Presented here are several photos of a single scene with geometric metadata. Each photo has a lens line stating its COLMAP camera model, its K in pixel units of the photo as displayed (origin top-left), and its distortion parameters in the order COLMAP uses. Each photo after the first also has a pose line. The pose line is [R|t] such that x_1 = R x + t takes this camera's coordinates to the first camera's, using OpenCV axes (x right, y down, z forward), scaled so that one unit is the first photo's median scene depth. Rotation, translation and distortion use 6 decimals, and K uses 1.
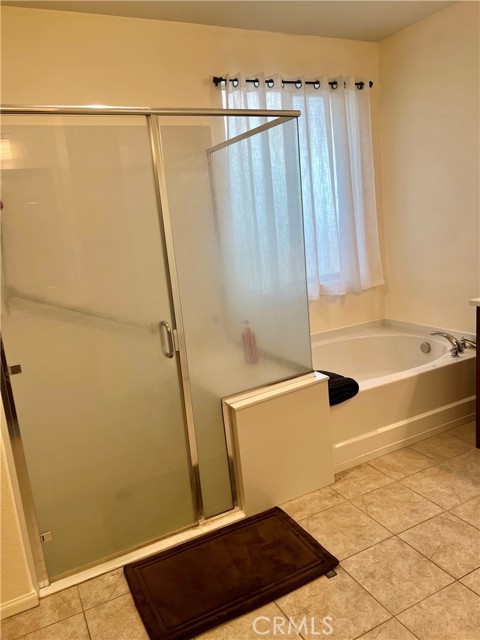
lens RADIAL K [[481.7, 0, 240.0], [0, 481.7, 318.5], [0, 0, 1]] dist [0.028385, -0.022919]
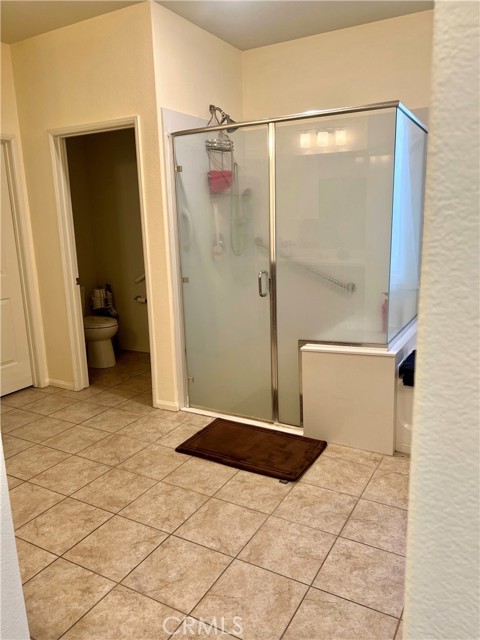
lens RADIAL K [[481.7, 0, 242.8], [0, 481.7, 318.7], [0, 0, 1]] dist [0.028385, -0.022919]
pose [[0.551428, 0.242654, -0.798151, 0.969182], [-0.185466, 0.968476, 0.166301, -0.081485], [0.813344, 0.056327, 0.579050, 0.128422]]
